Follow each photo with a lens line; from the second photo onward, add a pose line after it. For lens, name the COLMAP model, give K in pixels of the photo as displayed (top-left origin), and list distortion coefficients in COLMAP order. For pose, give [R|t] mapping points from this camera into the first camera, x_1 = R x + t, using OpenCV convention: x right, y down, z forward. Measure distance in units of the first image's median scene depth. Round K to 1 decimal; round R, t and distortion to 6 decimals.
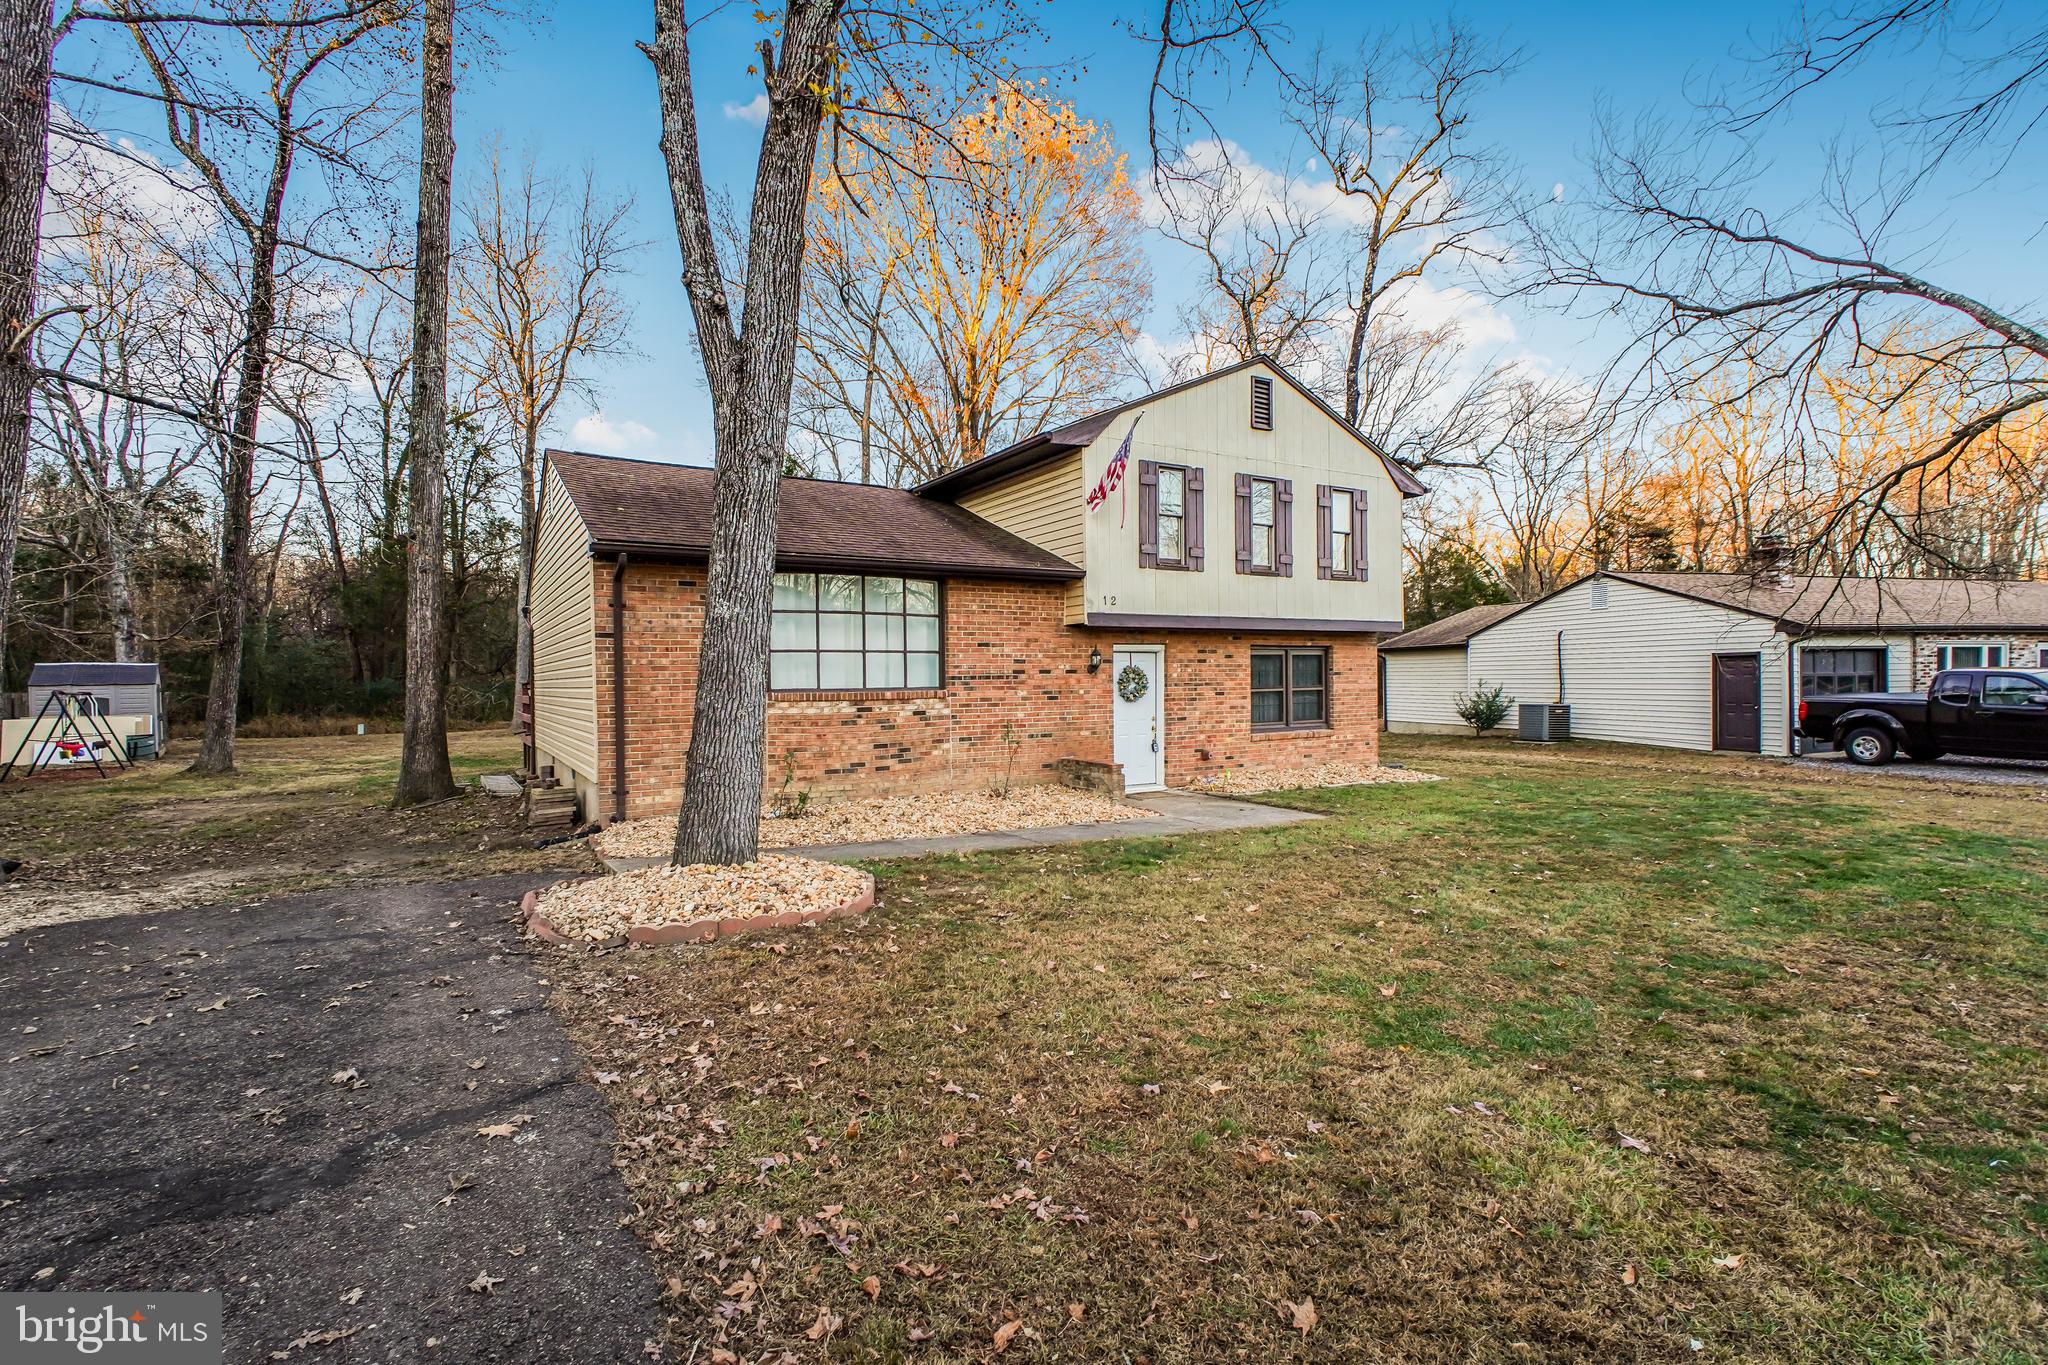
lens RADIAL K [[955.9, 0, 1024.0], [0, 955.9, 682.5], [0, 0, 1]] dist [-0.003409, -0.000506]
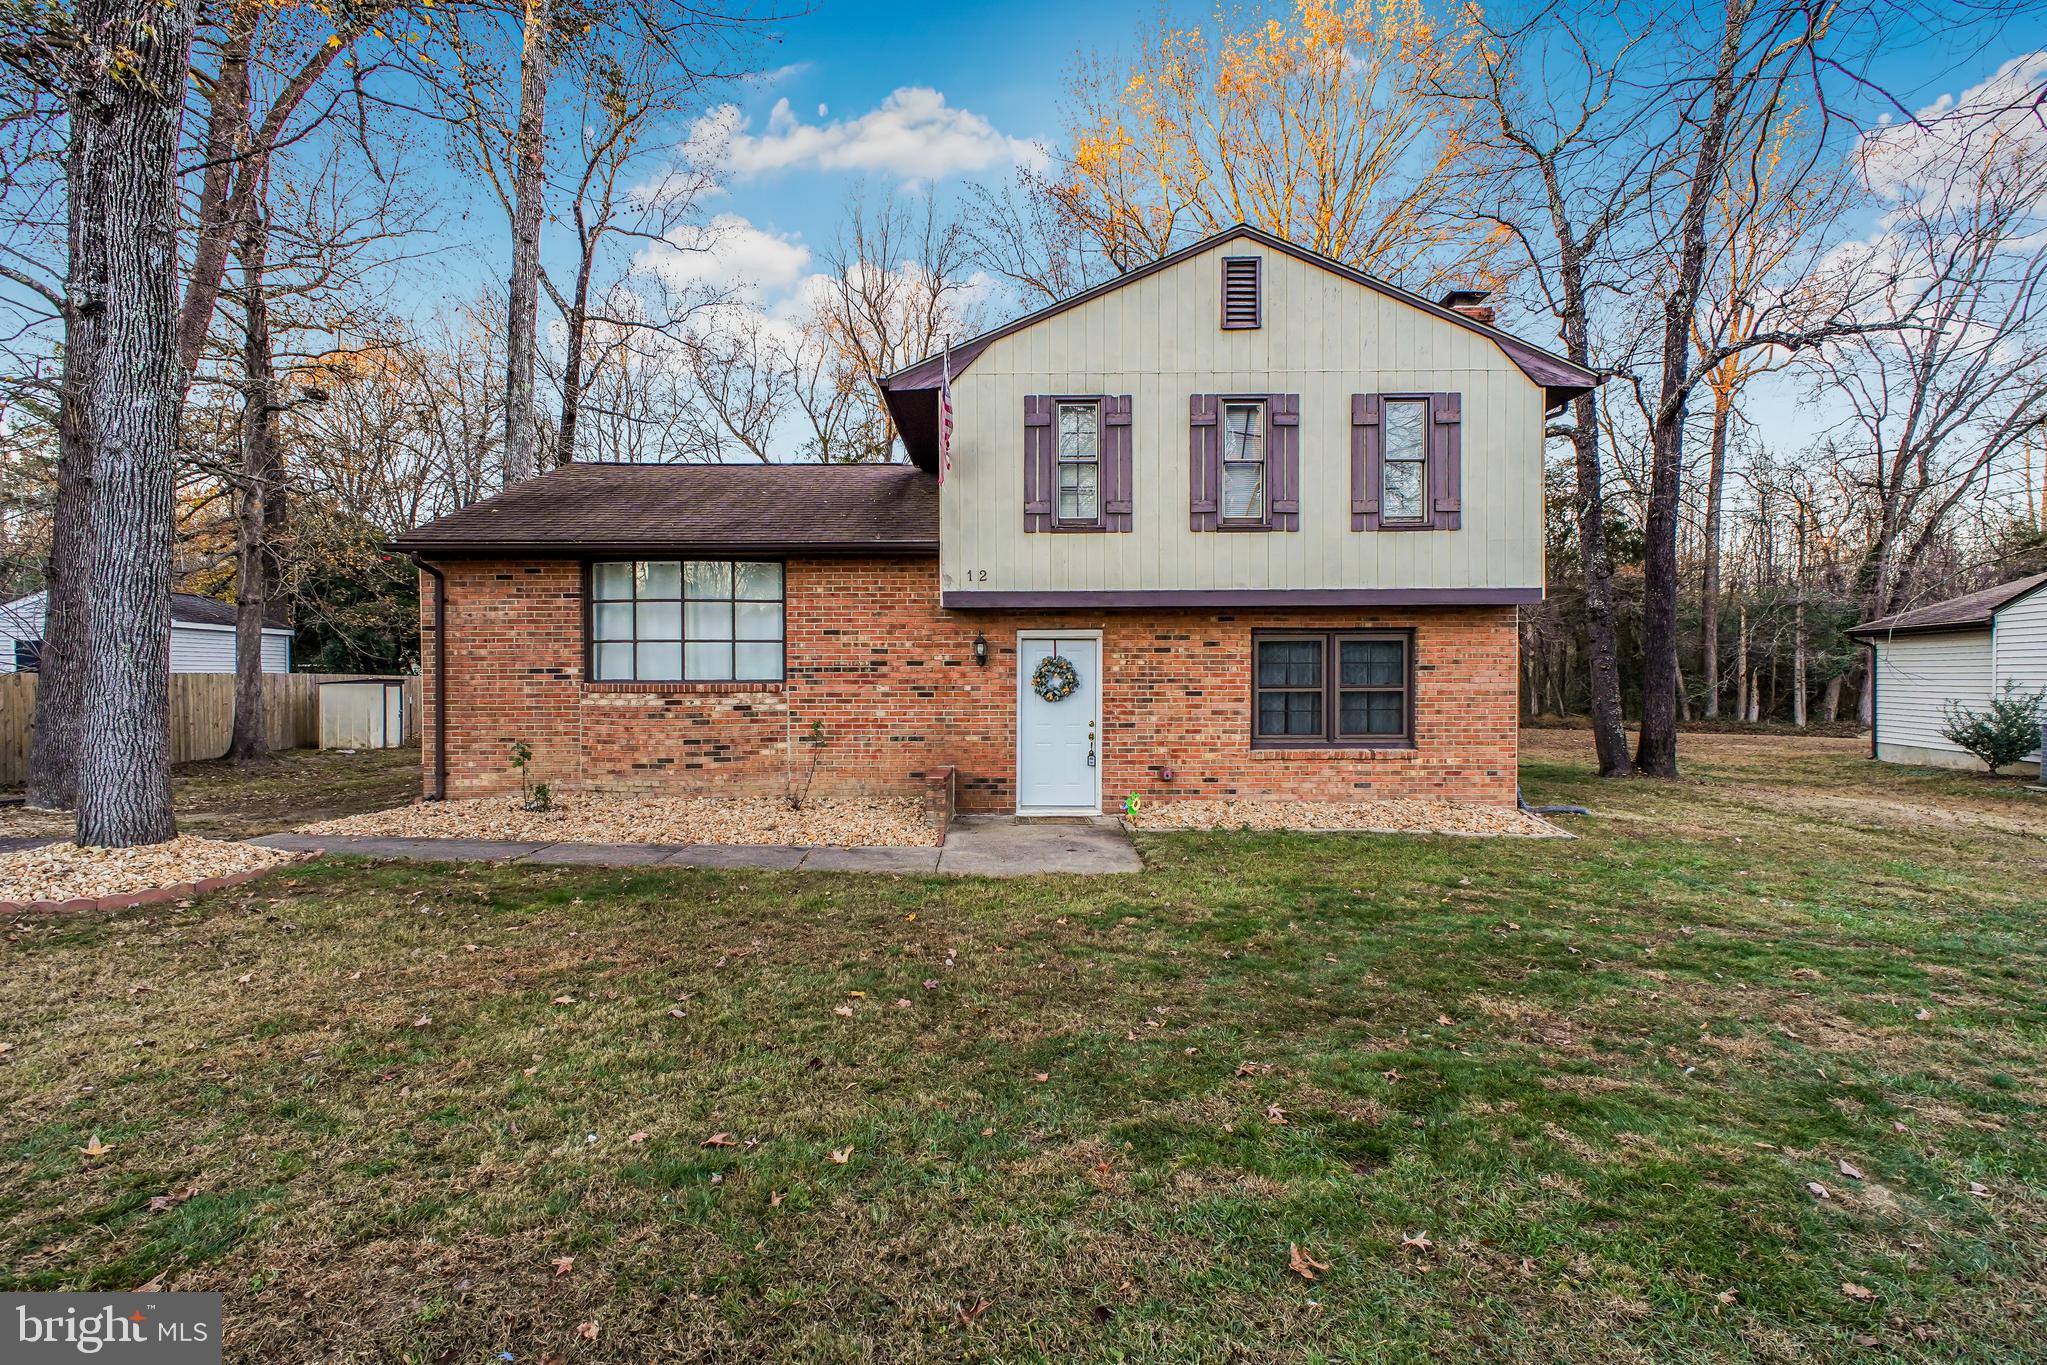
lens RADIAL K [[962.7, 0, 1023.5], [0, 962.7, 682.5], [0, 0, 1]] dist [0.002633, -0.000073]
pose [[0.851419, 0.012983, -0.524326, 0.532673], [-0.009415, 0.999911, 0.009471, -0.003267], [0.524402, -0.003127, 0.851465, 0.315425]]
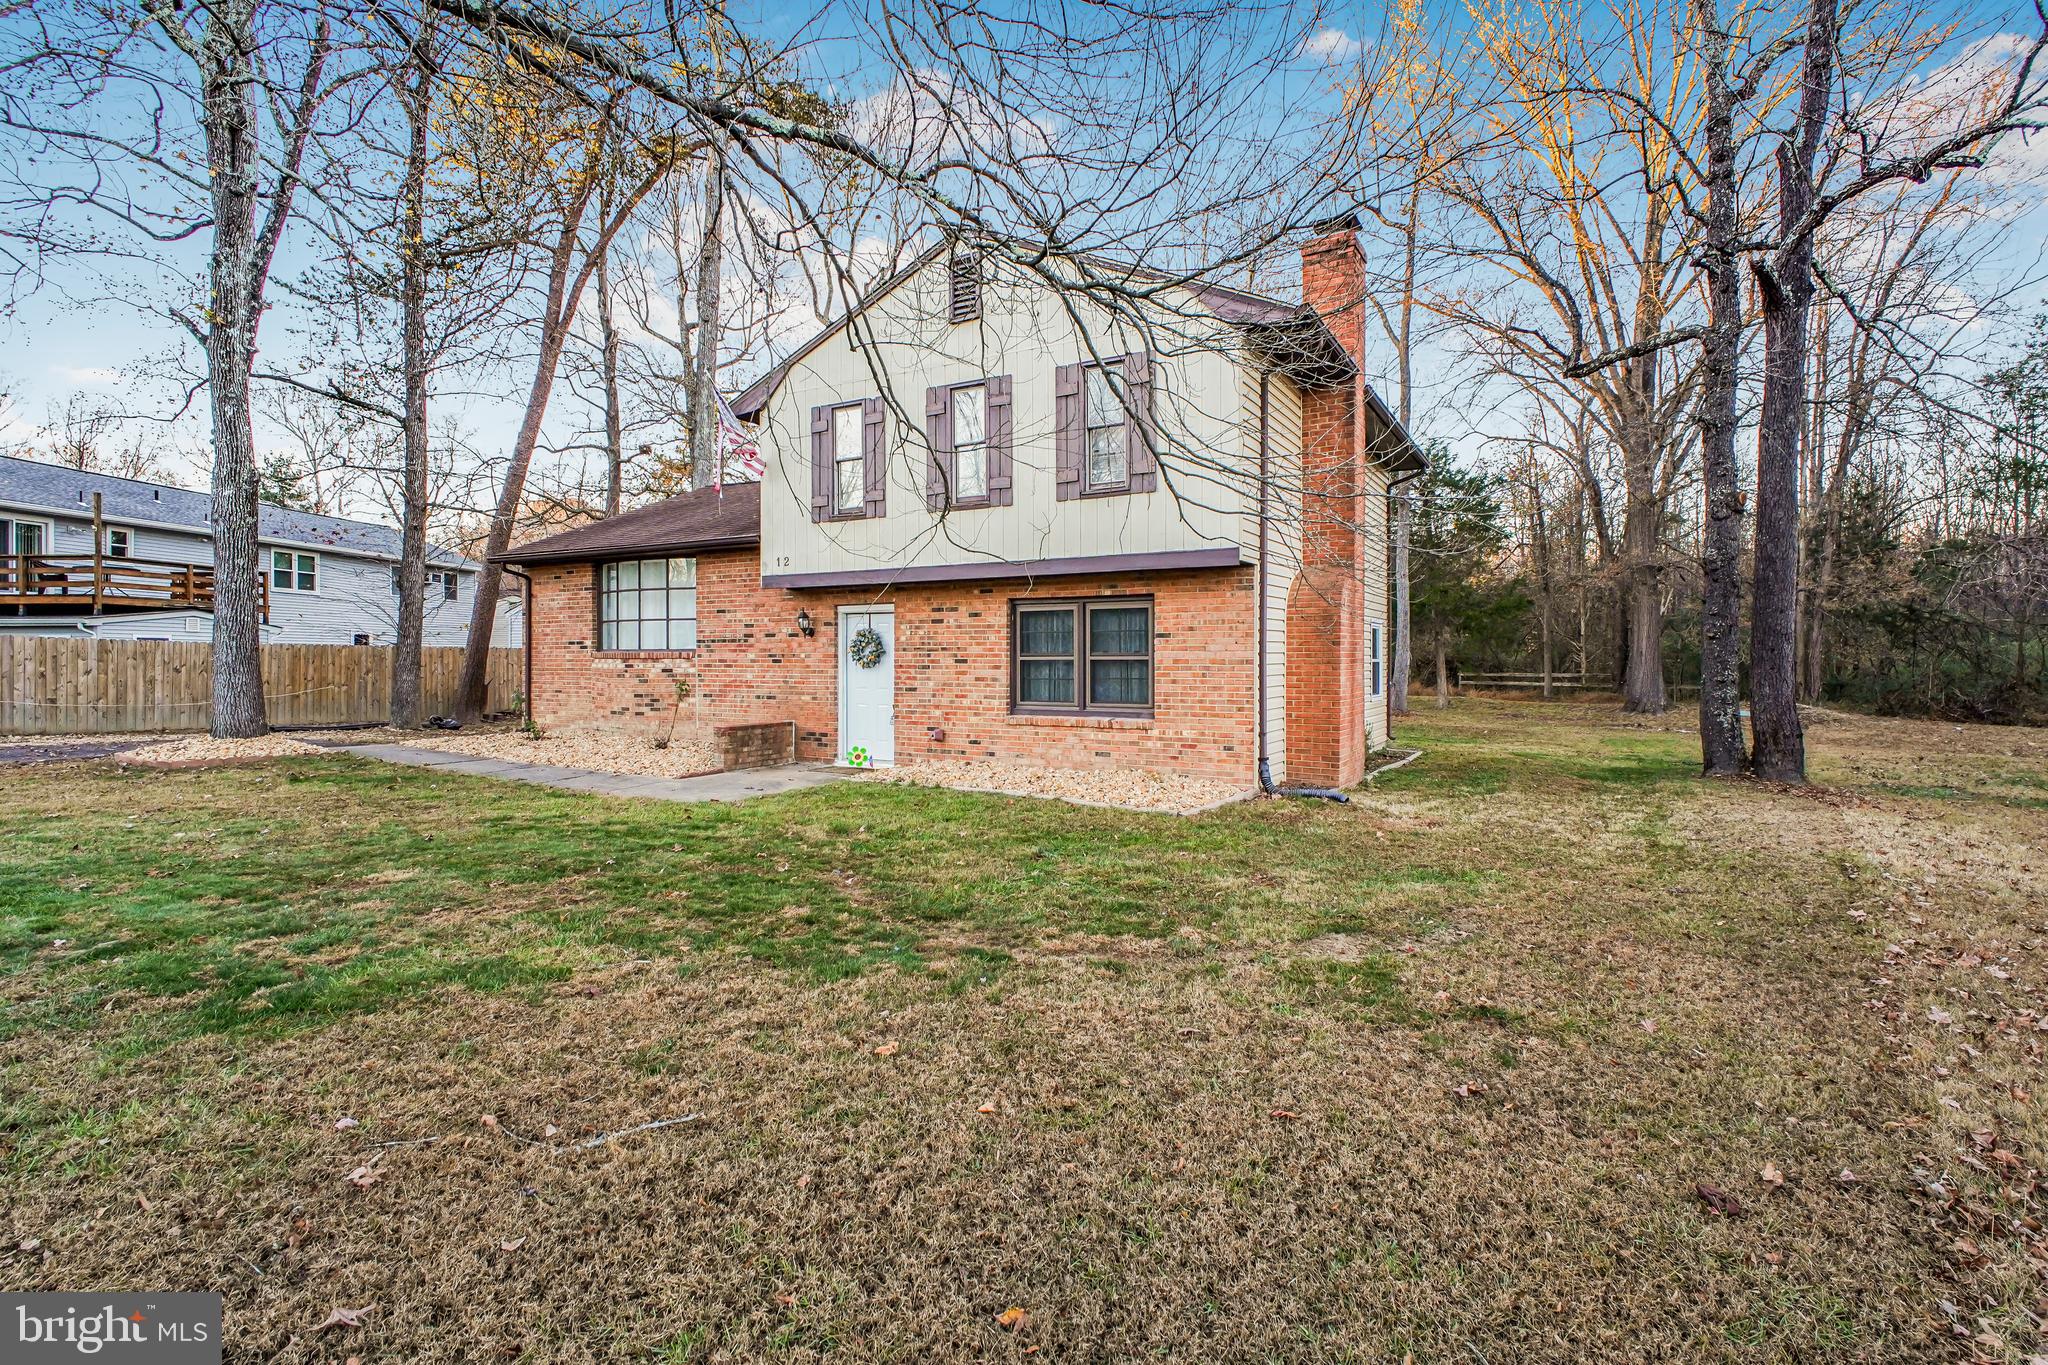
lens RADIAL K [[947.8, 0, 1052.8], [0, 947.8, 655.4], [0, 0, 1]] dist [-0.004277, -0.000779]
pose [[0.497930, 0.015627, -0.867077, 1.025002], [-0.003928, 0.999868, 0.015765, -0.006797], [0.867208, -0.004444, 0.497925, 0.732418]]
